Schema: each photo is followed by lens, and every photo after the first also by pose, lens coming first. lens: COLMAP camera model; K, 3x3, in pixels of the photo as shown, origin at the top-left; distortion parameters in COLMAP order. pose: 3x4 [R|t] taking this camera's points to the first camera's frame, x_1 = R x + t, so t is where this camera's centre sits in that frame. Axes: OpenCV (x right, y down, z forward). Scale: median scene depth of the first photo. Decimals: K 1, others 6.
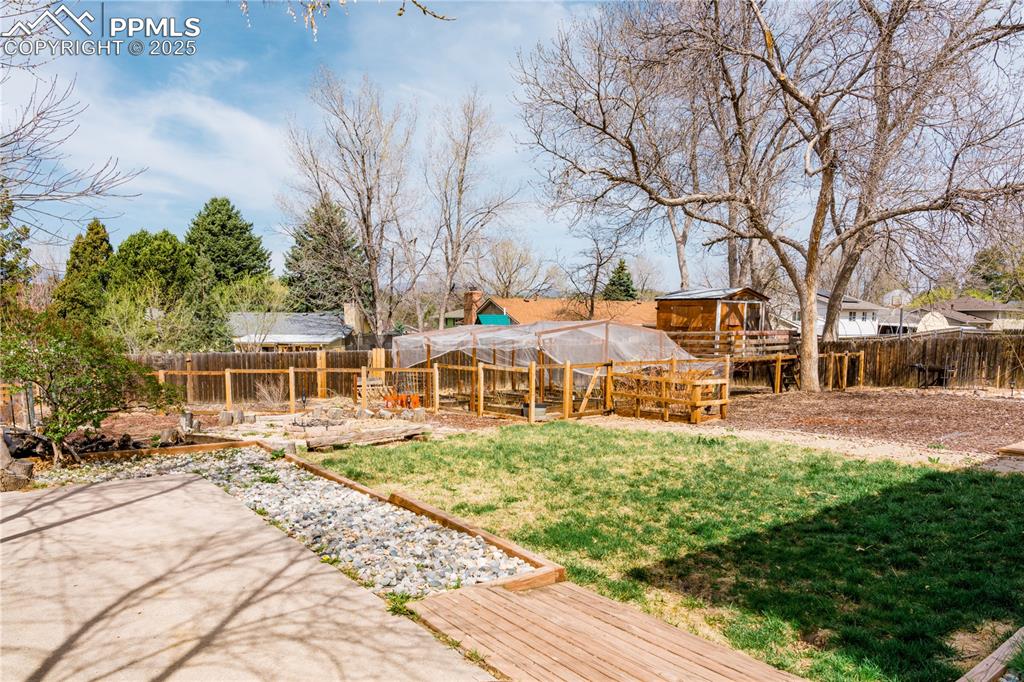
lens RADIAL K [[704.7, 0, 524.7], [0, 704.7, 403.3], [0, 0, 1]] dist [0.024256, -0.001842]
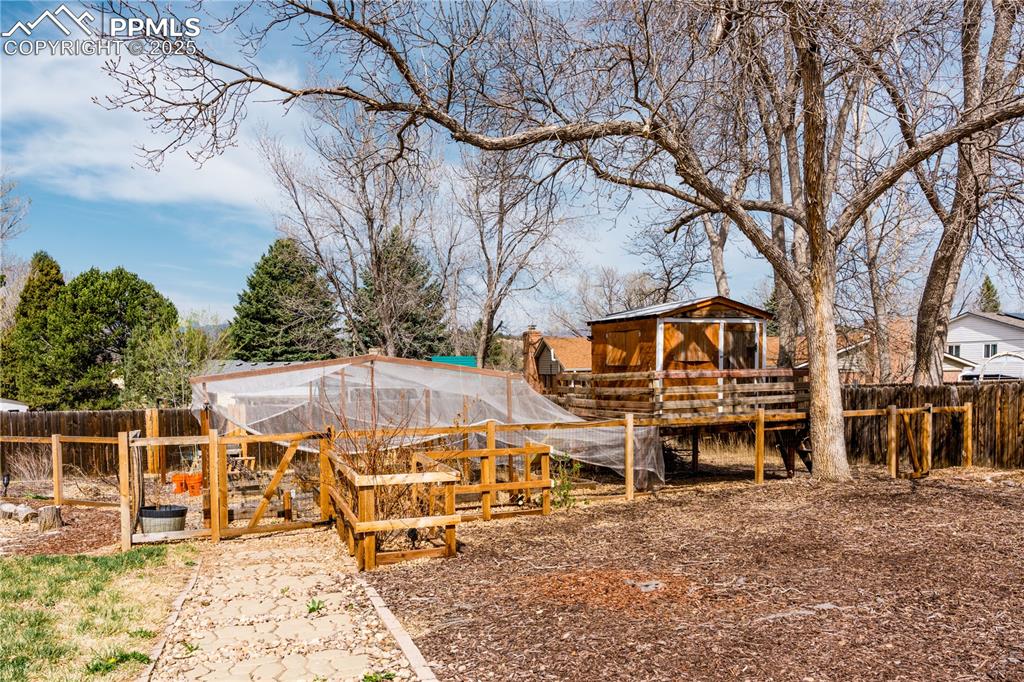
lens RADIAL K [[764.4, 0, 525.1], [0, 764.4, 418.6], [0, 0, 1]] dist [0.029710, 0.003404]
pose [[0.969707, -0.002276, -0.244260, 0.305954], [-0.010381, 0.998669, -0.050518, -0.029810], [0.244050, 0.051524, 0.968393, 0.350588]]
